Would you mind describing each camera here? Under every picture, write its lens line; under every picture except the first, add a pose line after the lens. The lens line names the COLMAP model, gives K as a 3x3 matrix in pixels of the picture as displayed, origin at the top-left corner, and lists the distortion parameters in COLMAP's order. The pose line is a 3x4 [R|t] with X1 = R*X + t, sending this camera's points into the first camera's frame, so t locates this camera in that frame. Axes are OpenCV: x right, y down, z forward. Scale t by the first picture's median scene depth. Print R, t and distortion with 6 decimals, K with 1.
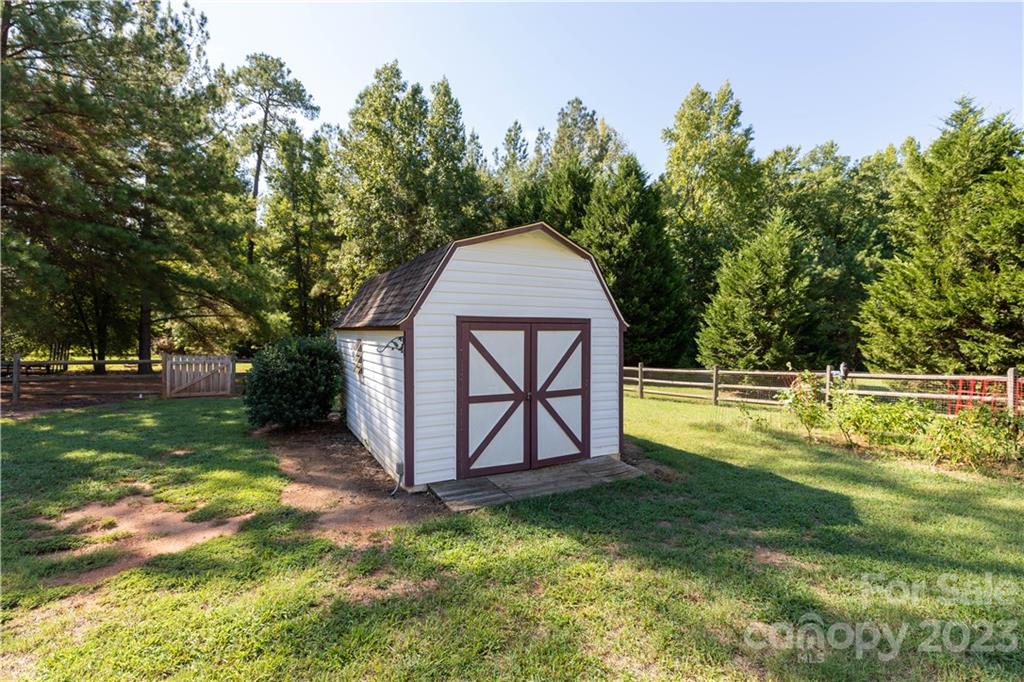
lens RADIAL K [[464.5, 0, 511.2], [0, 464.5, 335.1], [0, 0, 1]] dist [0.004373, 0.000867]
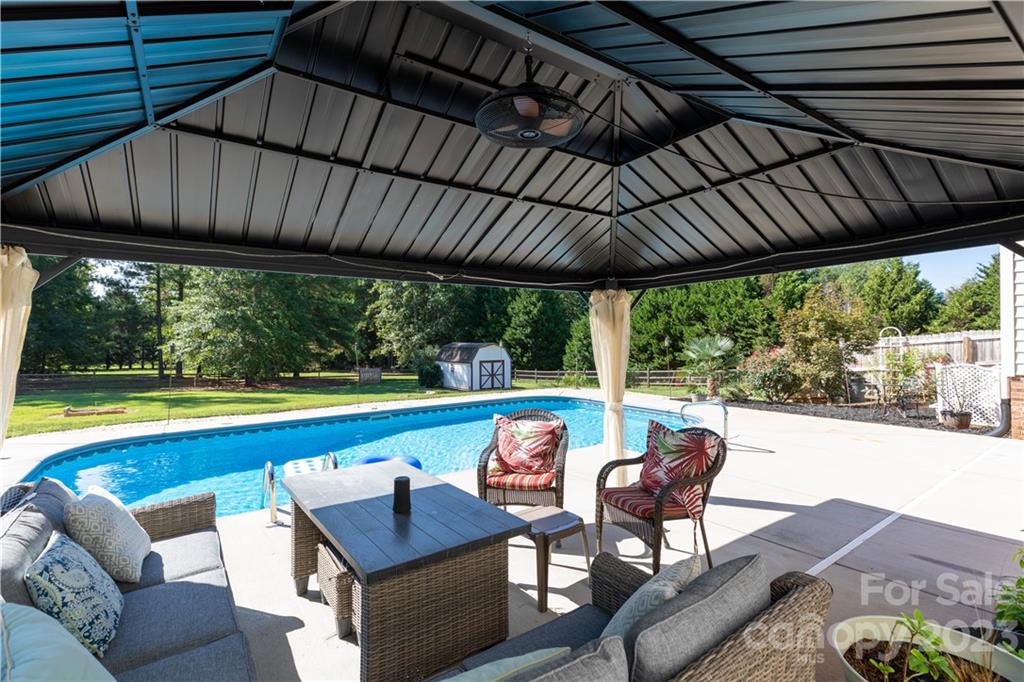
lens RADIAL K [[464.5, 0, 509.3], [0, 464.5, 339.4], [0, 0, 1]] dist [0.004373, 0.000867]
pose [[0.996111, -0.004934, 0.087967, -0.229262], [0.005633, 0.999954, -0.007707, -0.231677], [-0.087925, 0.008173, 0.996094, -4.258248]]
